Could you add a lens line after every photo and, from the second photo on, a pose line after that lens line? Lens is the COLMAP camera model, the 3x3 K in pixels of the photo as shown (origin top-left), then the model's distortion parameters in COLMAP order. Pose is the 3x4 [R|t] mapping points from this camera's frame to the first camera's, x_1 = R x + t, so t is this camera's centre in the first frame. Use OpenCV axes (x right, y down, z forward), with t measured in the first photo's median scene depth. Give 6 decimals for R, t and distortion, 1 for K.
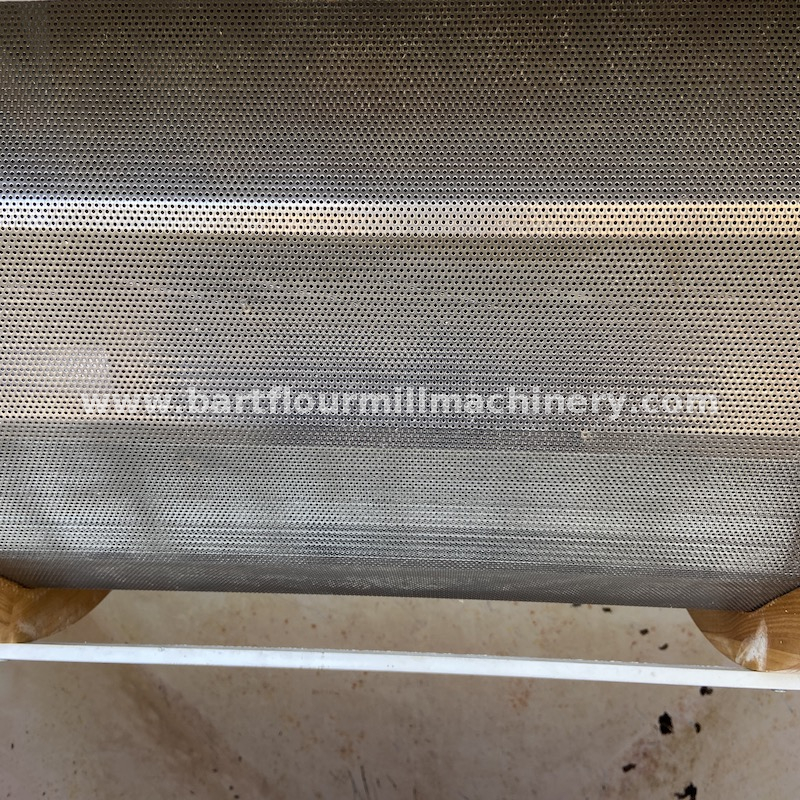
lens RADIAL K [[793.1, 0, 404.6], [0, 793.1, 396.1], [0, 0, 1]] dist [0.128826, -0.169553]
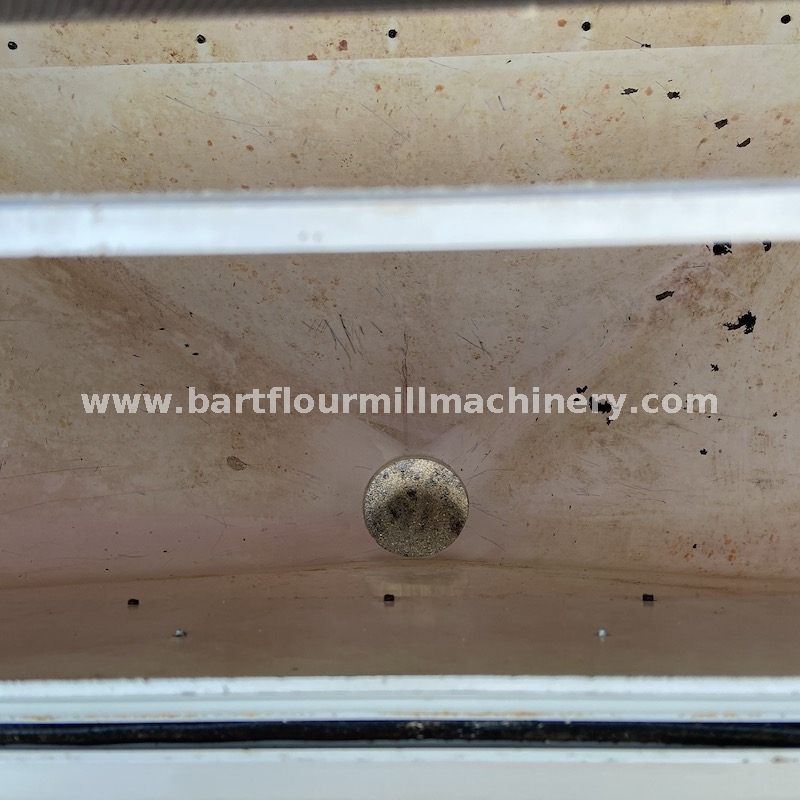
lens RADIAL K [[793.1, 0, 404.6], [0, 793.1, 396.1], [0, 0, 1]] dist [0.128826, -0.169553]
pose [[0.998101, -0.061541, 0.002795, 0.006524], [0.049949, 0.834987, 0.547997, 0.087750], [-0.036058, -0.546817, 0.836475, 0.283161]]
